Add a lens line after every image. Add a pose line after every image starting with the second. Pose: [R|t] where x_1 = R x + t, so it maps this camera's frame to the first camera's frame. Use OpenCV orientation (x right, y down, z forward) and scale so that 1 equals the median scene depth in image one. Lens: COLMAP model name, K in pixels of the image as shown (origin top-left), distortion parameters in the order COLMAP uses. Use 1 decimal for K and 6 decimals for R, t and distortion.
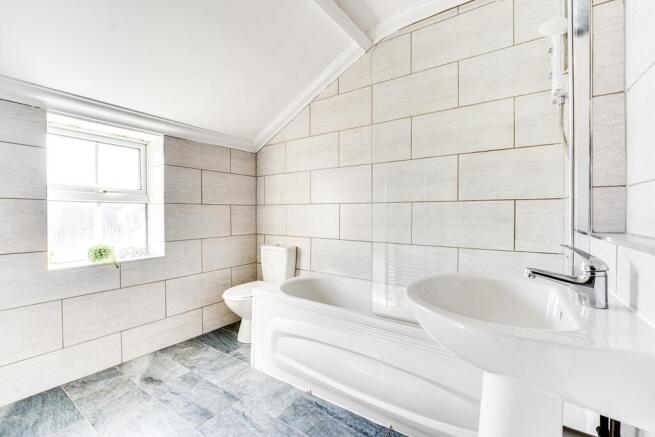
lens RADIAL K [[274.5, 0, 329.7], [0, 274.5, 212.1], [0, 0, 1]] dist [-0.000506, -0.000074]
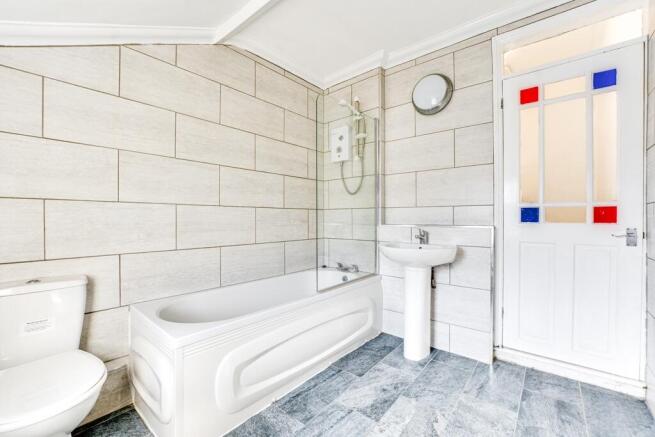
lens RADIAL K [[274.5, 0, 329.7], [0, 274.5, 212.1], [0, 0, 1]] dist [-0.000506, -0.000074]
pose [[0.102314, 0.018228, 0.994585, -0.984601], [-0.005013, 0.999829, -0.017808, 0.003592], [-0.994740, -0.003164, 0.102387, 0.677603]]
